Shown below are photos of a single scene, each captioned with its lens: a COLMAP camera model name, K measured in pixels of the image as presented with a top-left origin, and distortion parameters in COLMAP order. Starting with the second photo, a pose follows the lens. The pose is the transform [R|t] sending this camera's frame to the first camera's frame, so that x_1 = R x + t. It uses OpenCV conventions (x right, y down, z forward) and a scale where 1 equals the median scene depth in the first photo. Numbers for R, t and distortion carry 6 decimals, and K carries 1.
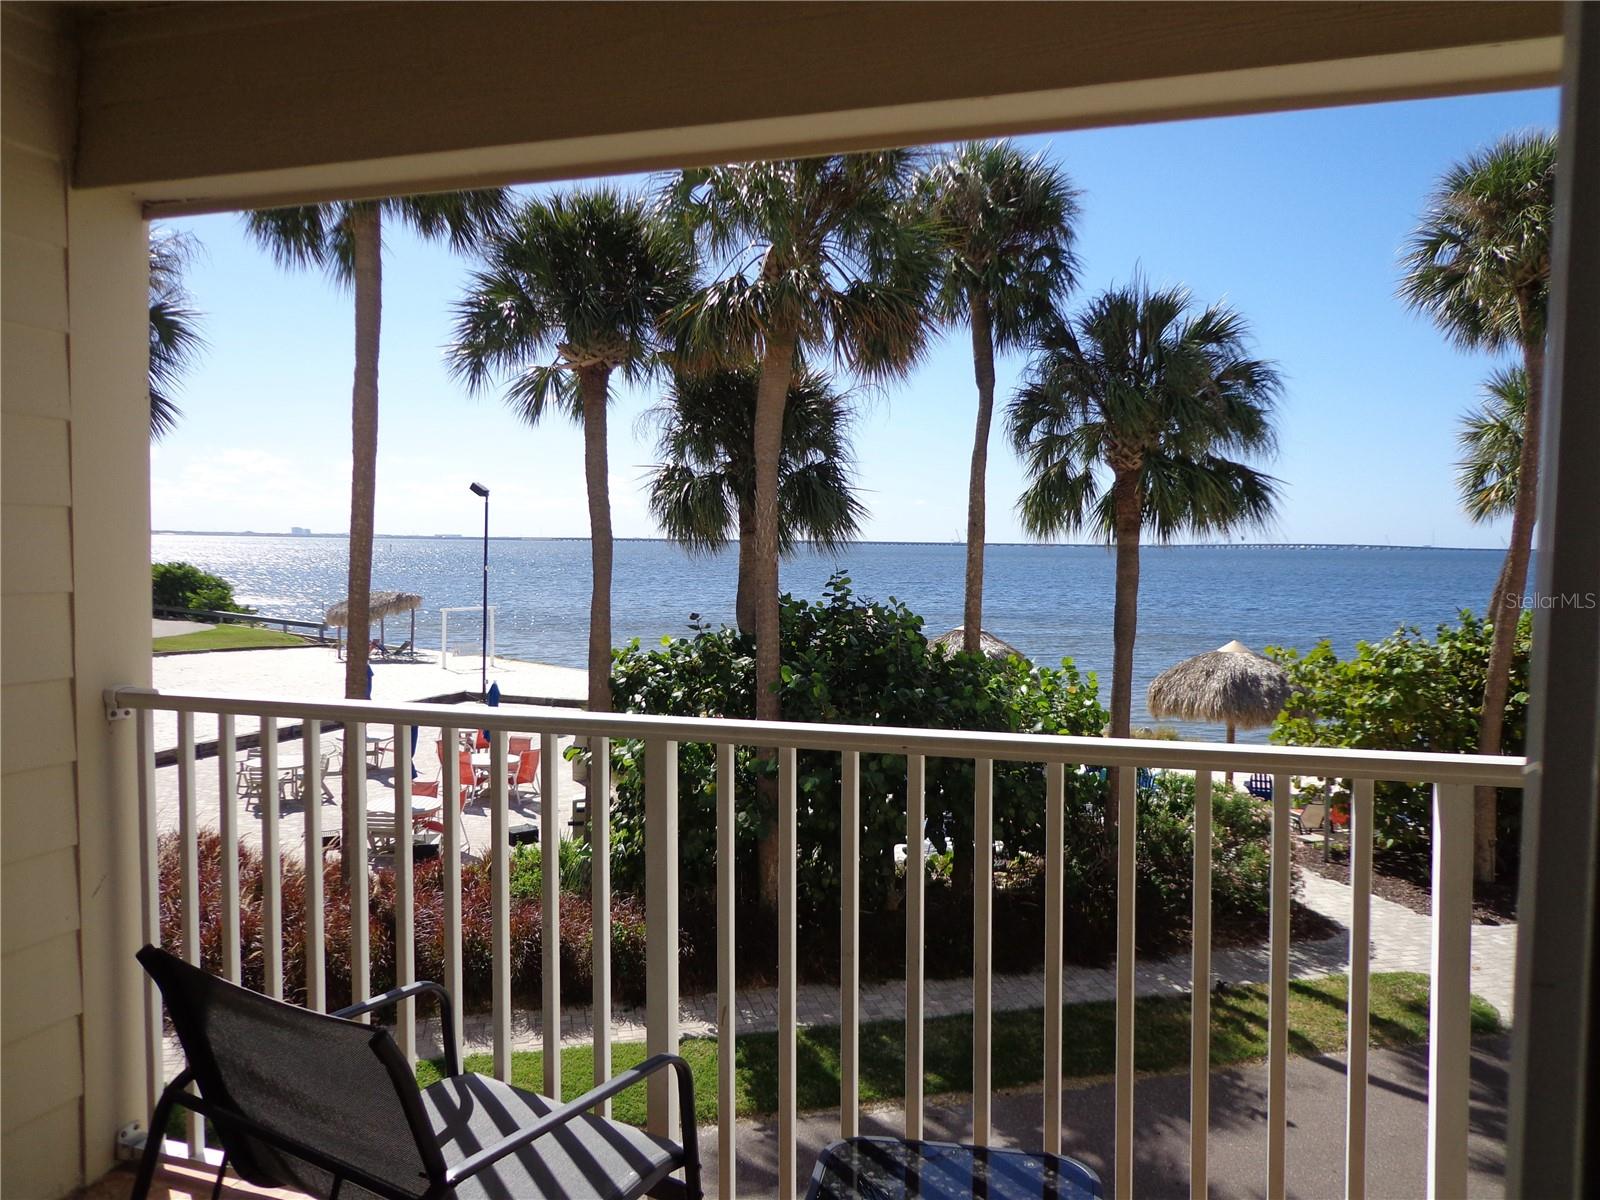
lens RADIAL K [[1178.4, 0, 800.0], [0, 1178.4, 600.0], [0, 0, 1]] dist [-0.008276, 0.011987]
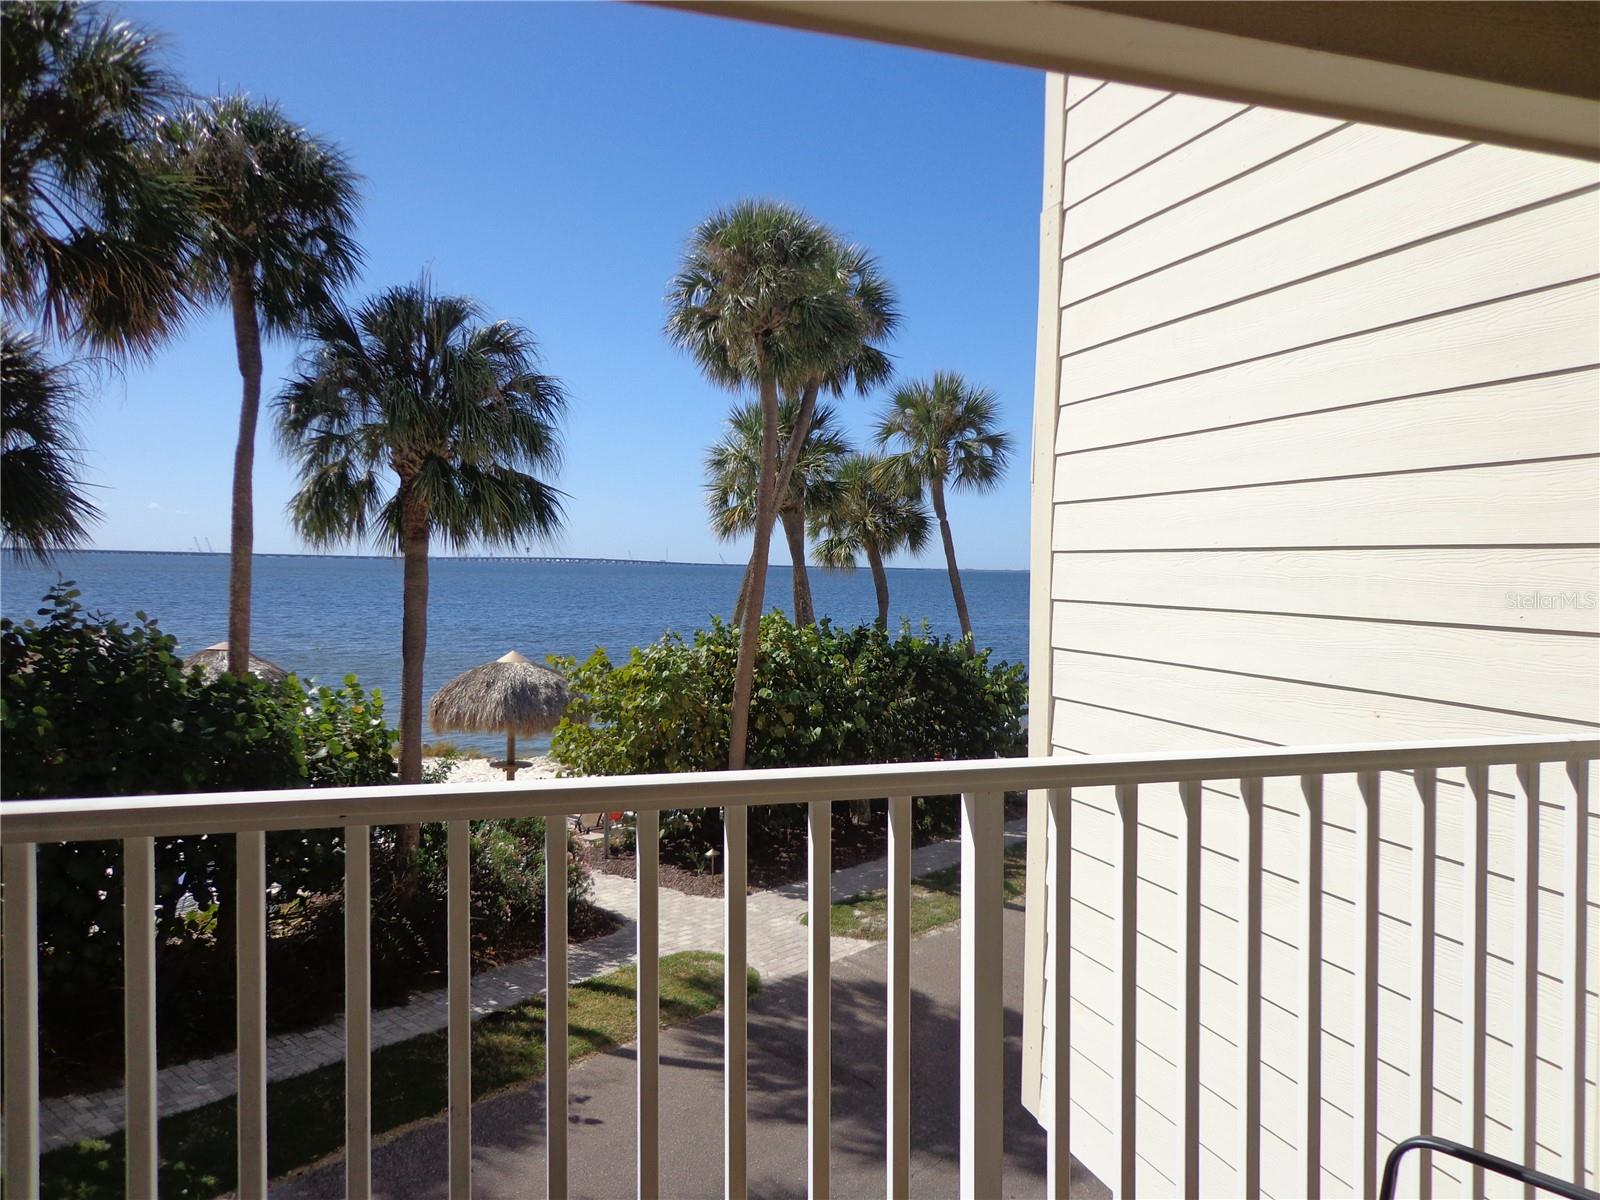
lens RADIAL K [[1178.4, 0, 800.0], [0, 1178.4, 600.0], [0, 0, 1]] dist [-0.008276, 0.011987]
pose [[0.819706, -0.010038, 0.572696, -0.012760], [0.016623, 0.999842, -0.006269, 0.001331], [-0.572543, 0.014659, 0.819744, 0.039592]]
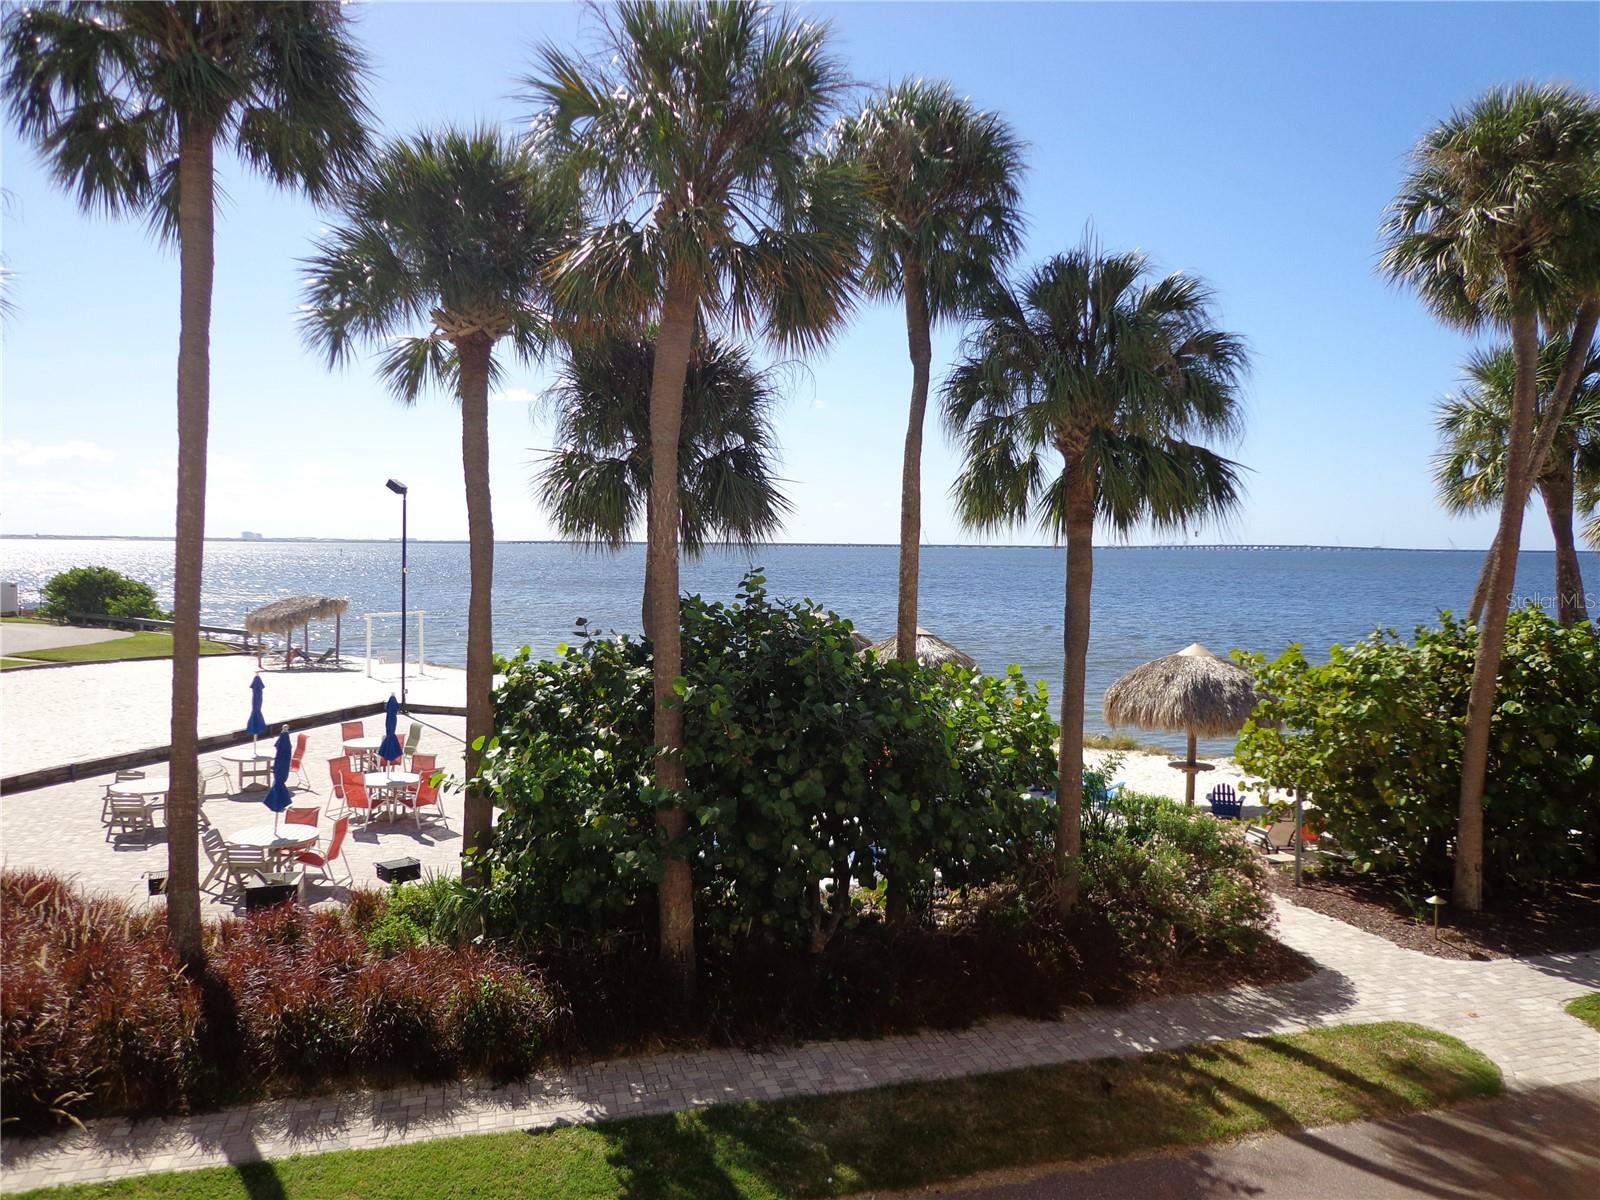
lens RADIAL K [[1154.2, 0, 806.1], [0, 1154.2, 601.1], [0, 0, 1]] dist [-0.005070, 0.002262]
pose [[0.999430, -0.004593, 0.033454, 0.041408], [0.004655, 0.999988, -0.001782, 0.000908], [-0.033445, 0.001937, 0.999439, 0.132009]]
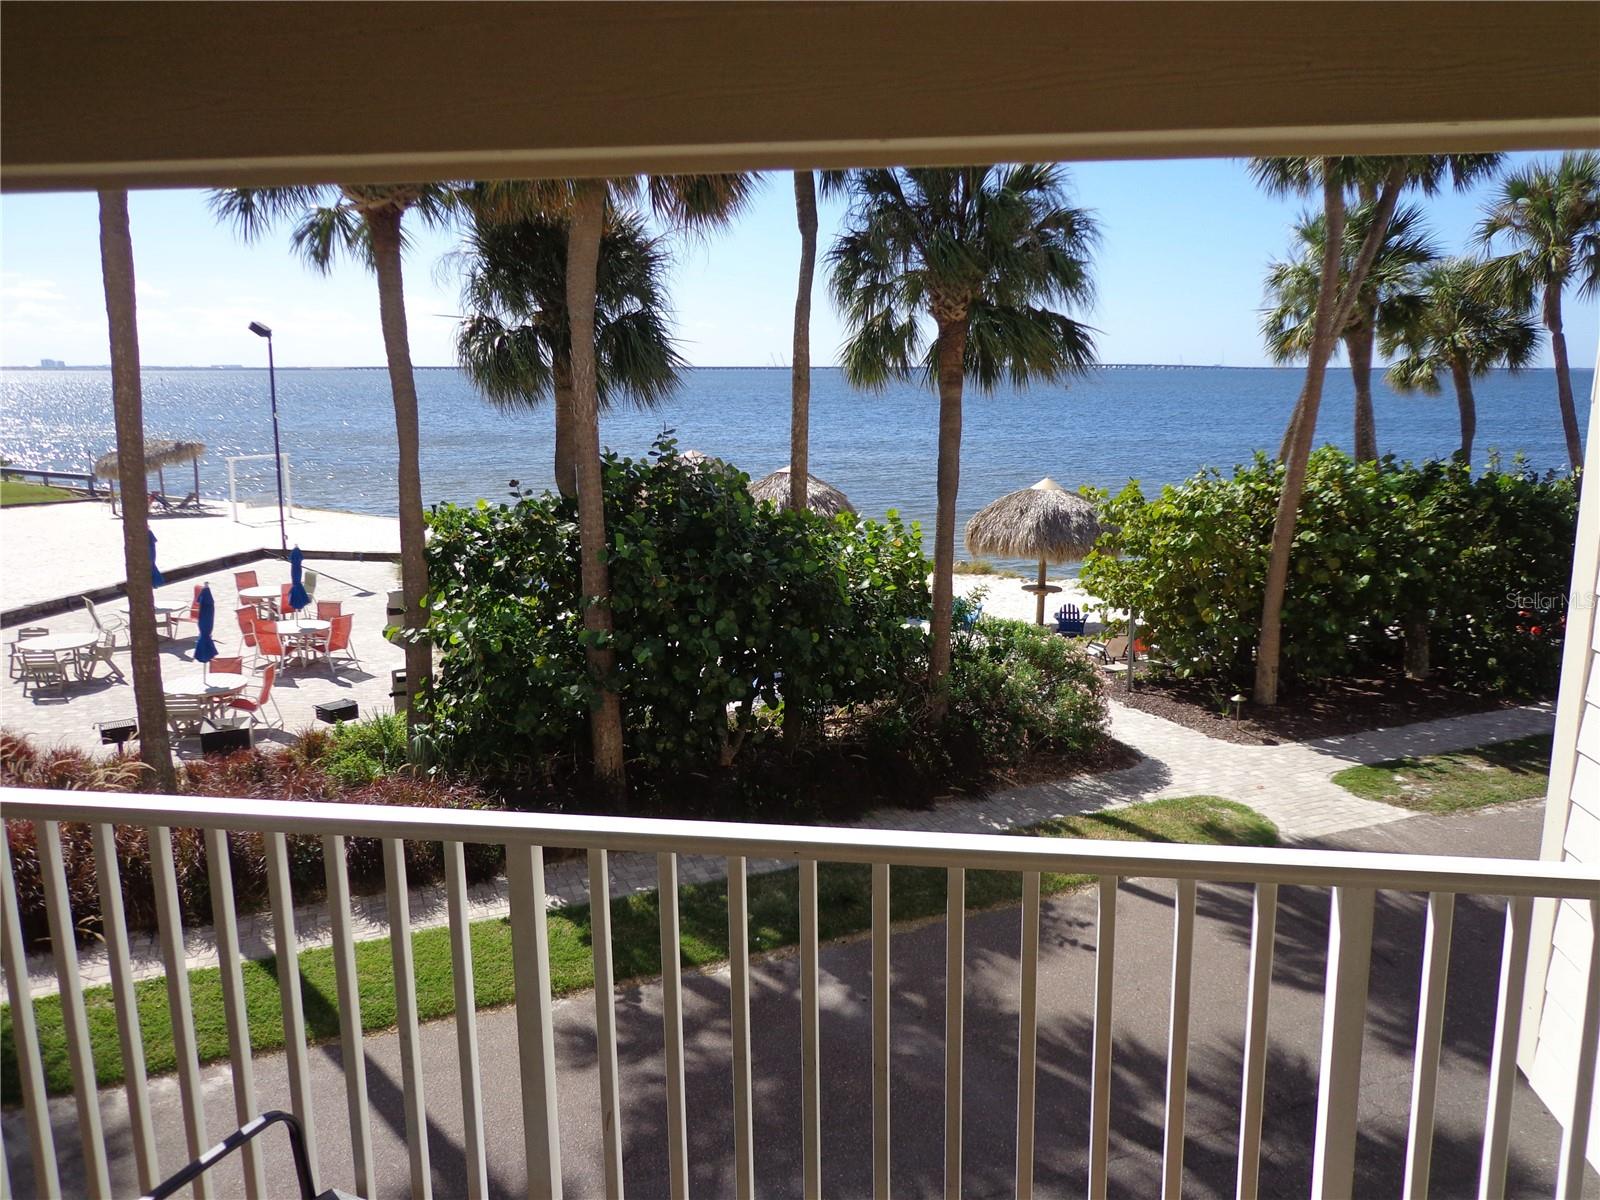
lens RADIAL K [[1175.6, 0, 800.2], [0, 1175.6, 597.4], [0, 0, 1]] dist [-0.003506, 0.005562]
pose [[0.987768, -0.041324, 0.150353, -0.005120], [0.018642, 0.988624, 0.149247, -0.029812], [-0.154810, -0.144618, 0.977302, 0.018263]]
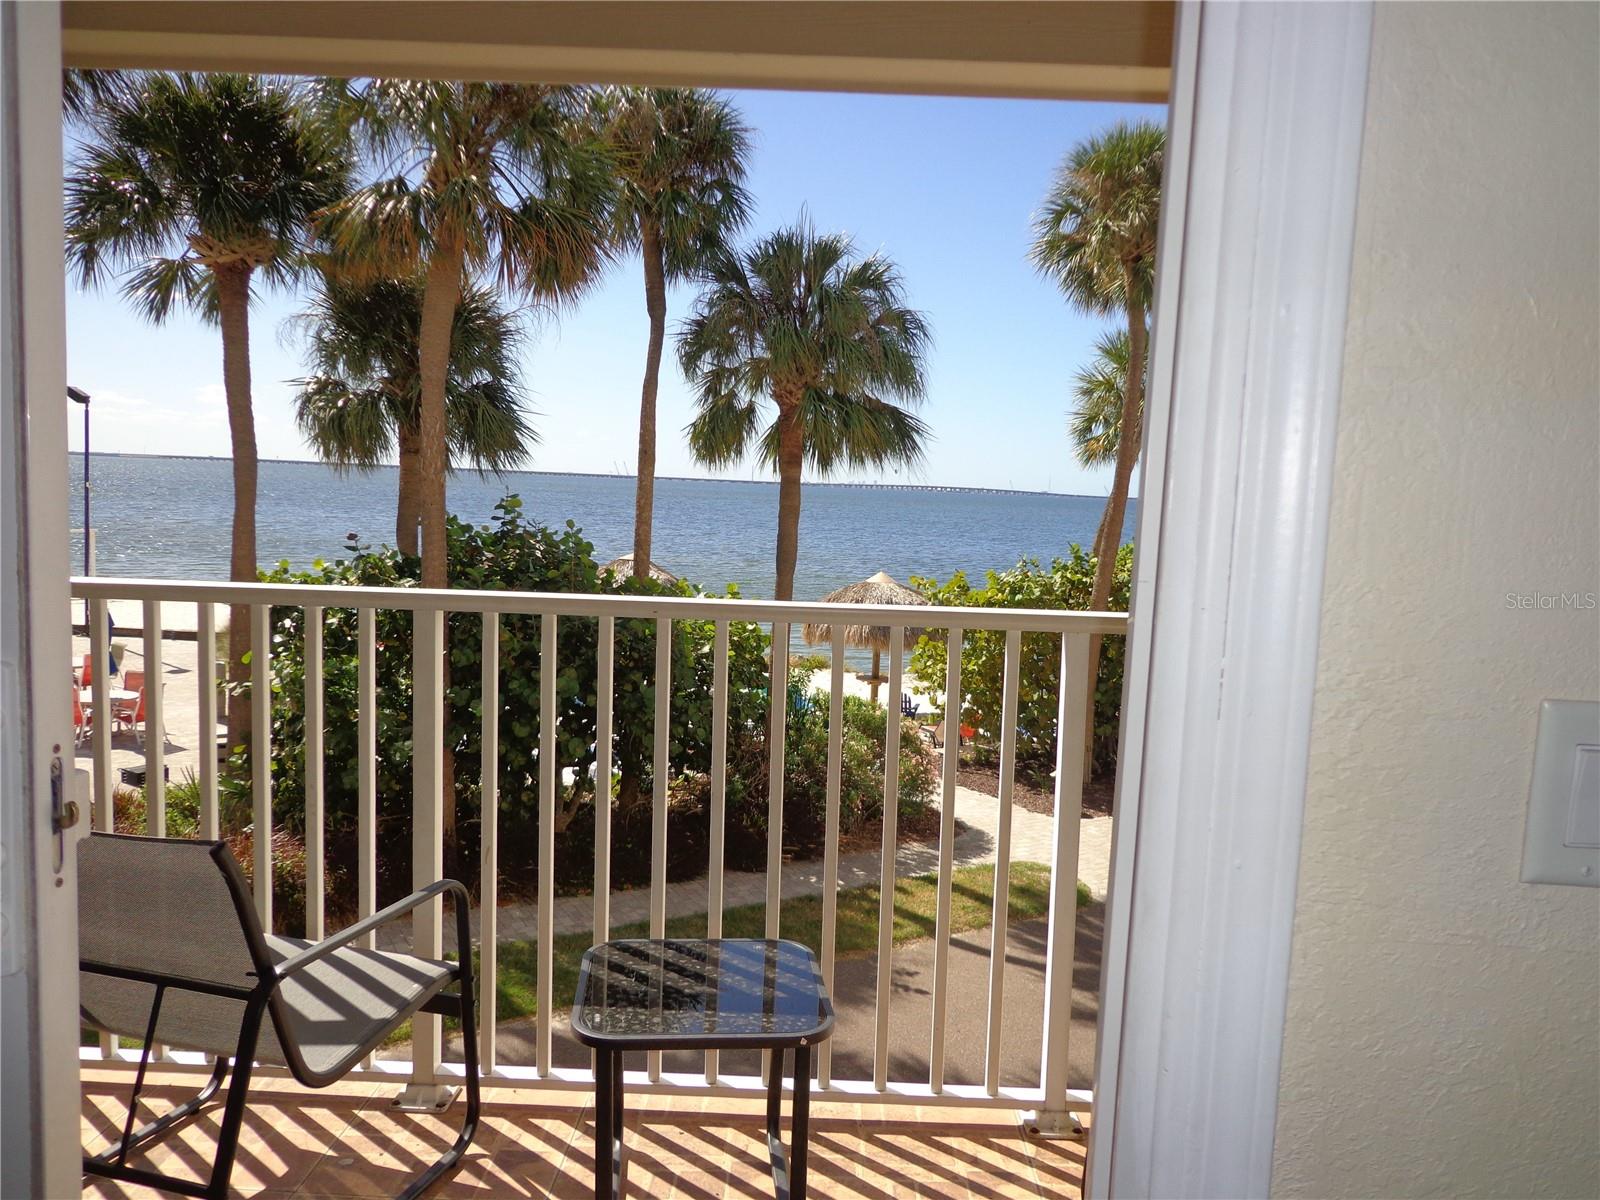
lens RADIAL K [[1189.3, 0, 800.0], [0, 1189.3, 600.0], [0, 0, 1]] dist [0.000404, -0.002968]
pose [[0.958388, 0.001720, 0.285463, -0.015321], [-0.017375, 0.998479, 0.052318, 0.006758], [-0.284939, -0.055101, 0.956961, -0.023578]]
